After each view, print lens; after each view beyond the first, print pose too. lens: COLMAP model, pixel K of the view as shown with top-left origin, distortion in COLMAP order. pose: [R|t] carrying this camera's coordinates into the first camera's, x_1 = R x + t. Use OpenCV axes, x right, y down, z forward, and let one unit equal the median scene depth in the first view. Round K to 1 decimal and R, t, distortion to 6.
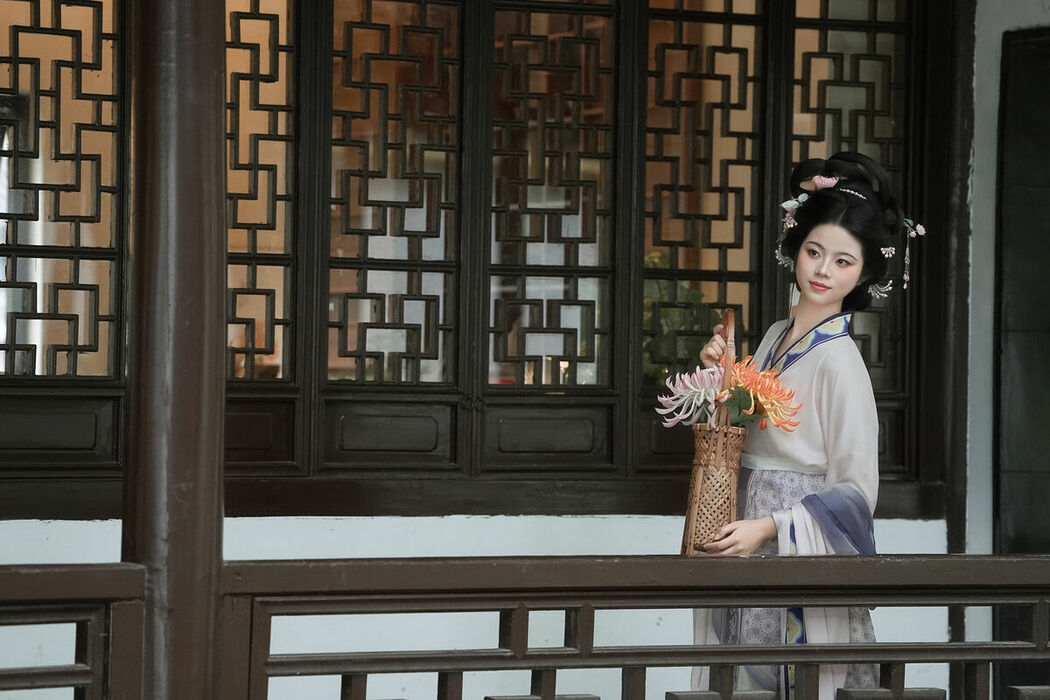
lens RADIAL K [[4282.3, 0, 525.0], [0, 4282.3, 350.0], [0, 0, 1]] dist [1.237065, -0.190245]
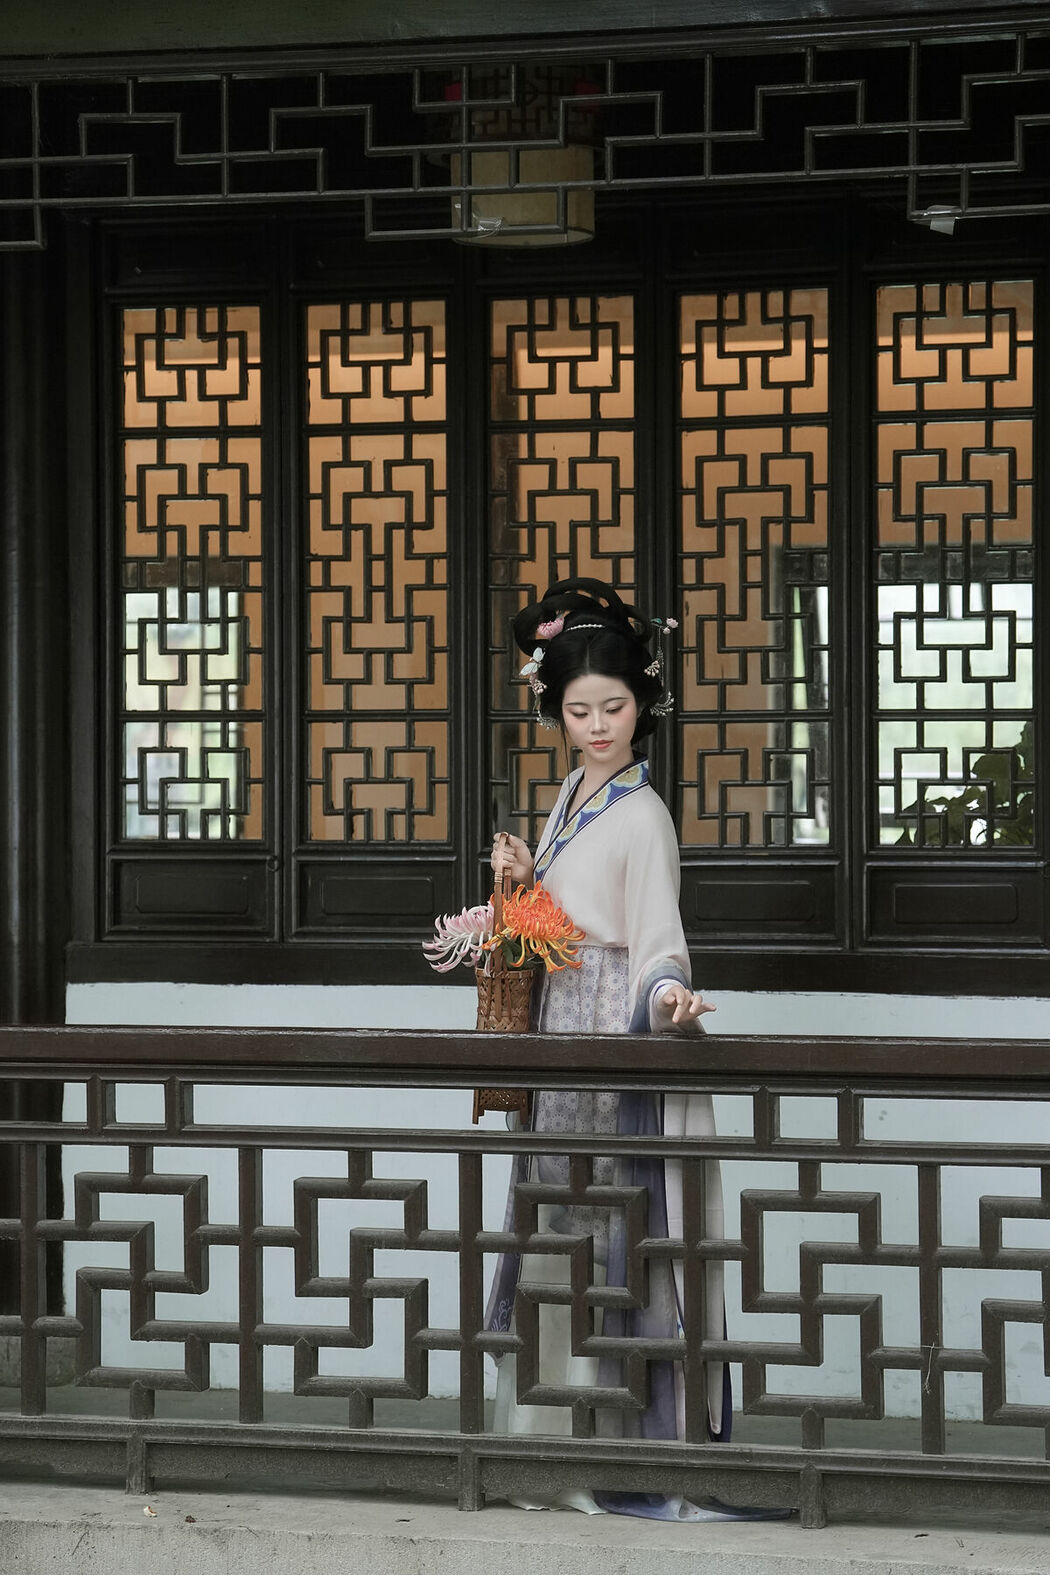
lens RADIAL K [[4195.3, 0, 489.0], [0, 4195.3, 783.5], [0, 0, 1]] dist [0.476779, -0.432902]
pose [[0.700939, -0.022844, -0.712855, 0.629084], [0.010427, 0.999708, -0.021783, 0.014847], [0.713145, 0.007835, 0.700973, 0.371152]]
